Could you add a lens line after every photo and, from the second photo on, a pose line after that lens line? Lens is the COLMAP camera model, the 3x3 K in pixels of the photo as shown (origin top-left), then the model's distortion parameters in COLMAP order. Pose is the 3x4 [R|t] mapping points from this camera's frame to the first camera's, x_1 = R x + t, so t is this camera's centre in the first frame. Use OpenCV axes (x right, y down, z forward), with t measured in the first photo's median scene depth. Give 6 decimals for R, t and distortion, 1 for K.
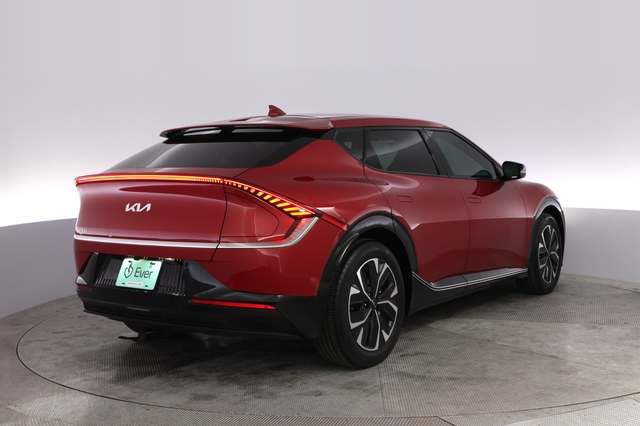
lens RADIAL K [[582.4, 0, 319.9], [0, 582.4, 213.6], [0, 0, 1]] dist [-0.048640, 0.001333]
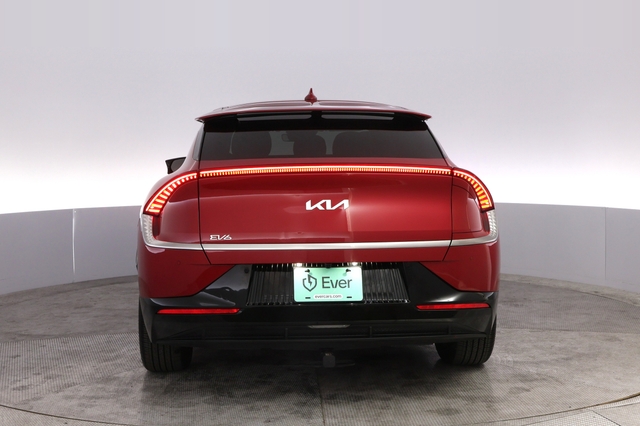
lens RADIAL K [[582.4, 0, 316.4], [0, 582.4, 212.7], [0, 0, 1]] dist [-0.048640, 0.001333]
pose [[0.924827, -0.048206, 0.377320, -0.469115], [0.042830, 0.998826, 0.022630, -0.013894], [-0.377968, -0.004768, 0.925806, 0.164655]]
